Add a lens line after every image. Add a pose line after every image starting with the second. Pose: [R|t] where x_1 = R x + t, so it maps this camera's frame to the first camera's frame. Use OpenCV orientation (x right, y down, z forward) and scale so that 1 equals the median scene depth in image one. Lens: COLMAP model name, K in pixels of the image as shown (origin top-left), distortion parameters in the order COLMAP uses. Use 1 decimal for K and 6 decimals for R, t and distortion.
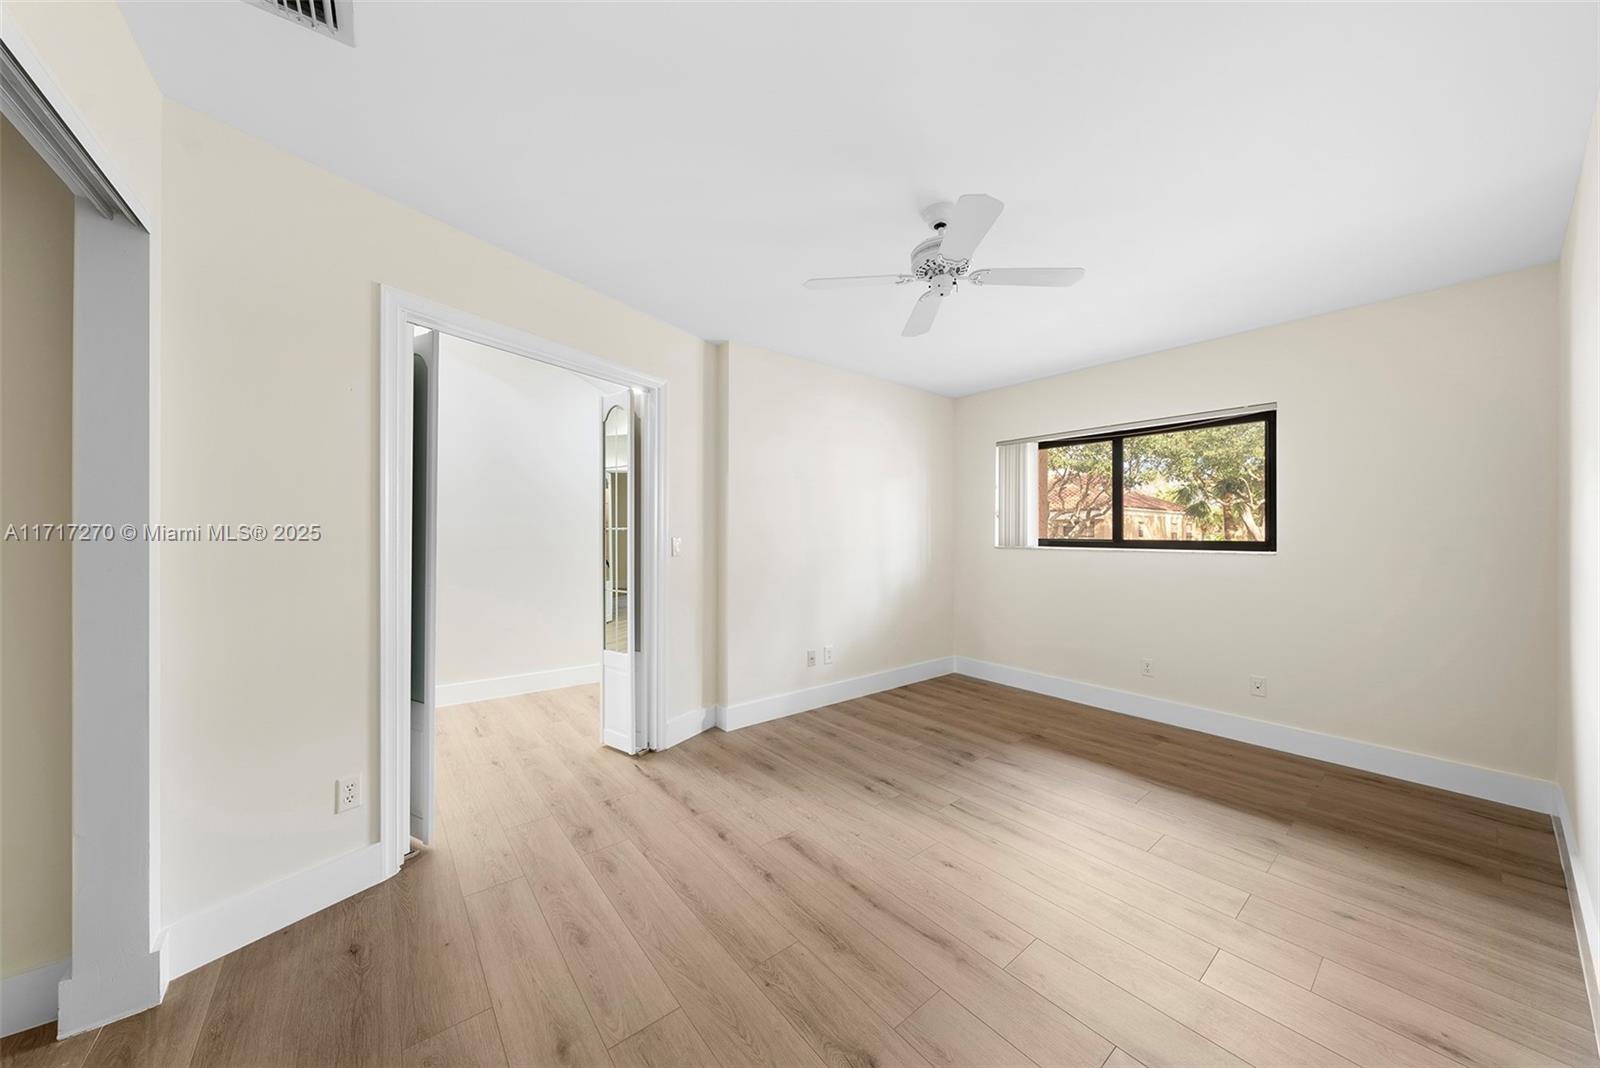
lens RADIAL K [[544.1, 0, 789.3], [0, 544.1, 531.9], [0, 0, 1]] dist [-0.002912, 0.000618]
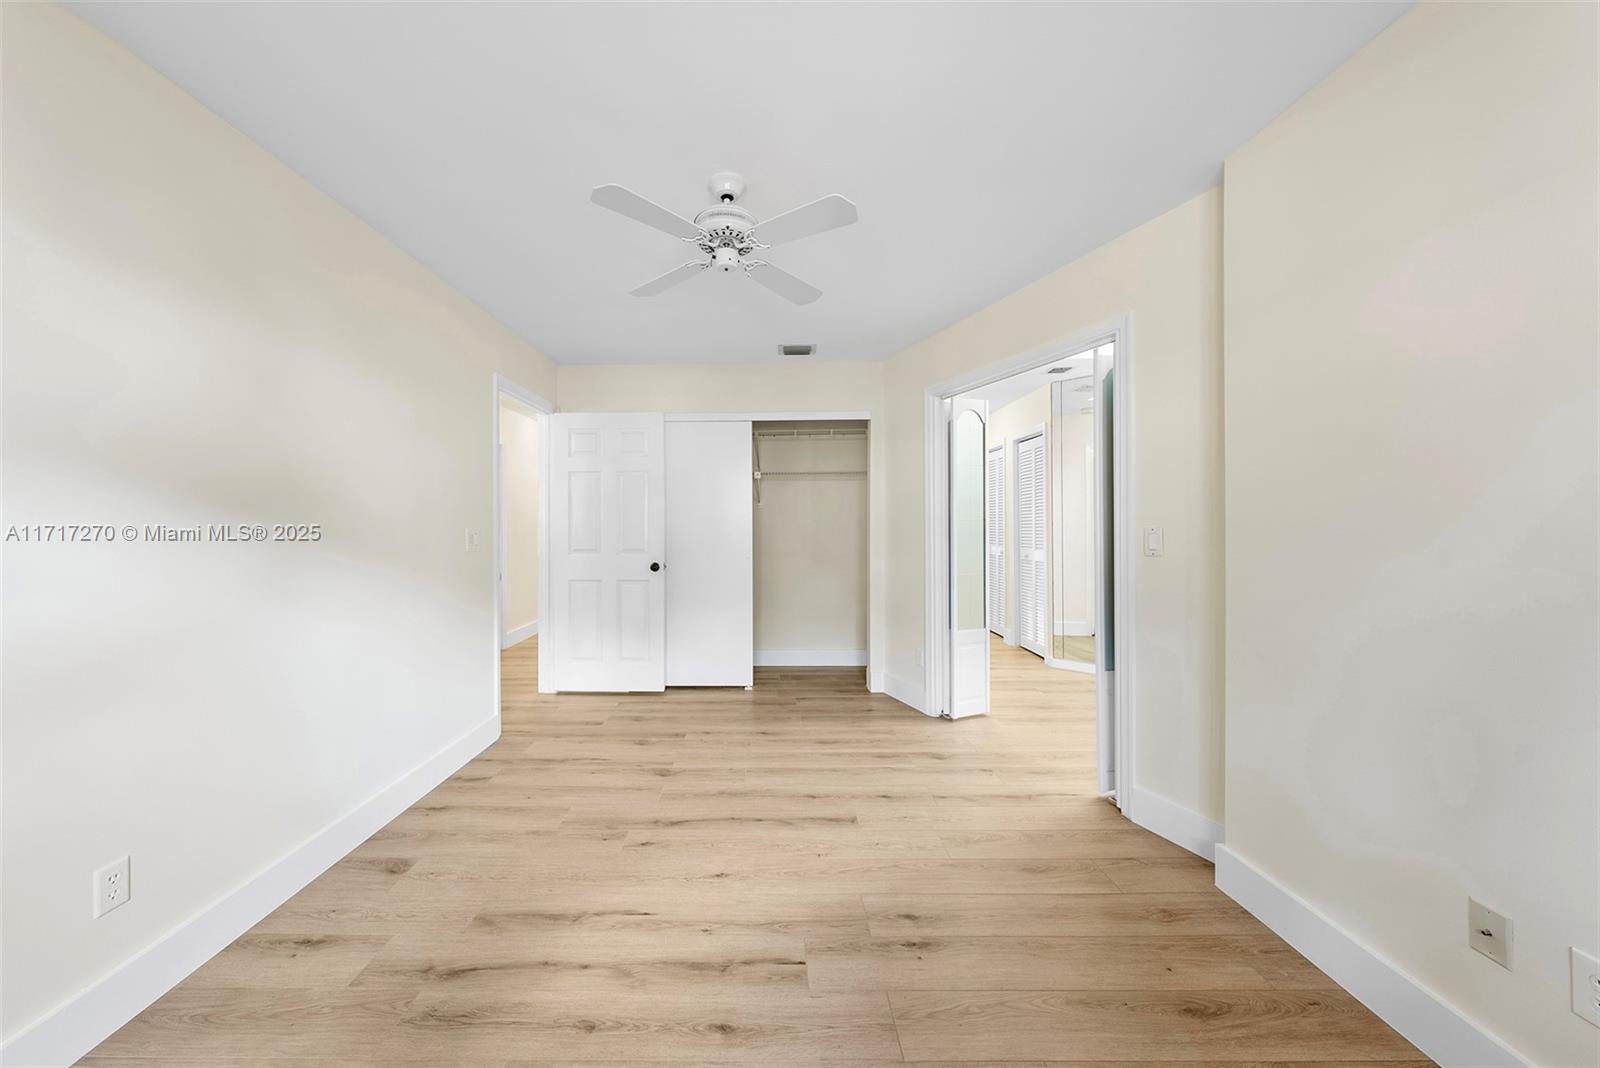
lens RADIAL K [[544.1, 0, 767.9], [0, 544.1, 521.6], [0, 0, 1]] dist [-0.002912, 0.000618]
pose [[-0.622020, -0.011304, -0.782920, 0.898370], [0.005446, 0.999809, -0.018762, 0.022826], [0.782983, -0.015934, -0.621839, 1.520265]]
